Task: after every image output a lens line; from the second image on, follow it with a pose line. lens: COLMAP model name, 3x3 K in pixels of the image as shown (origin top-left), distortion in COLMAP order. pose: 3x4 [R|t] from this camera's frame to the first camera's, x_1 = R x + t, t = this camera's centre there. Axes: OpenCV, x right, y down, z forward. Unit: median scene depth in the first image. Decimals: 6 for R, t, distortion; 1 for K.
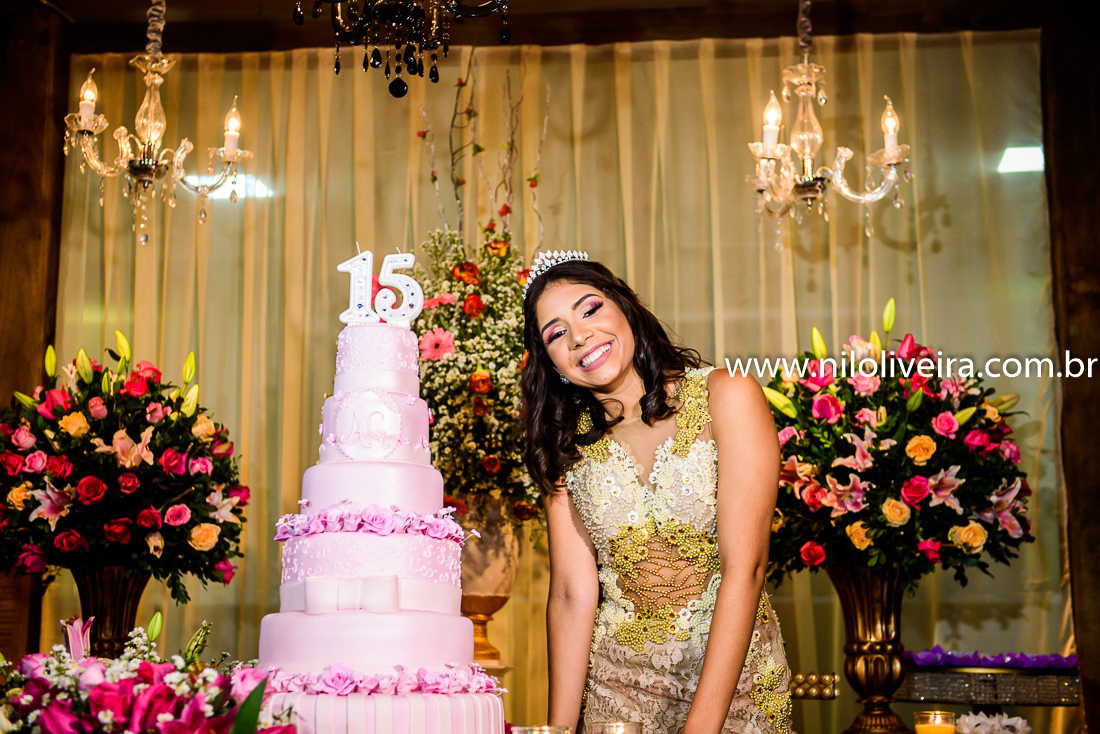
lens RADIAL K [[1795.5, 0, 550.5], [0, 1795.5, 358.5], [0, 0, 1]] dist [0.146172, 0.000000]
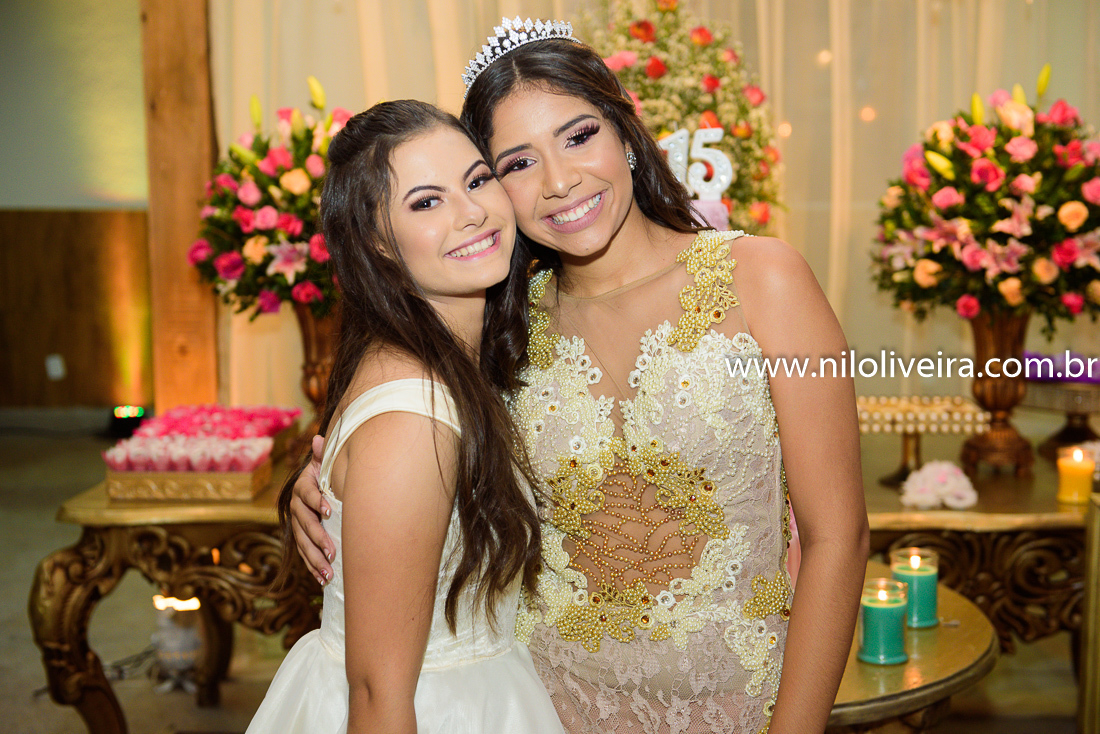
lens RADIAL K [[1635.7, 0, 542.4], [0, 1635.7, 372.7], [0, 0, 1]] dist [0.130352, 0.000000]
pose [[0.997903, -0.013513, 0.063296, -0.181903], [-0.006260, 0.953226, 0.302194, -0.158400], [-0.064419, -0.301957, 0.951143, 0.009650]]
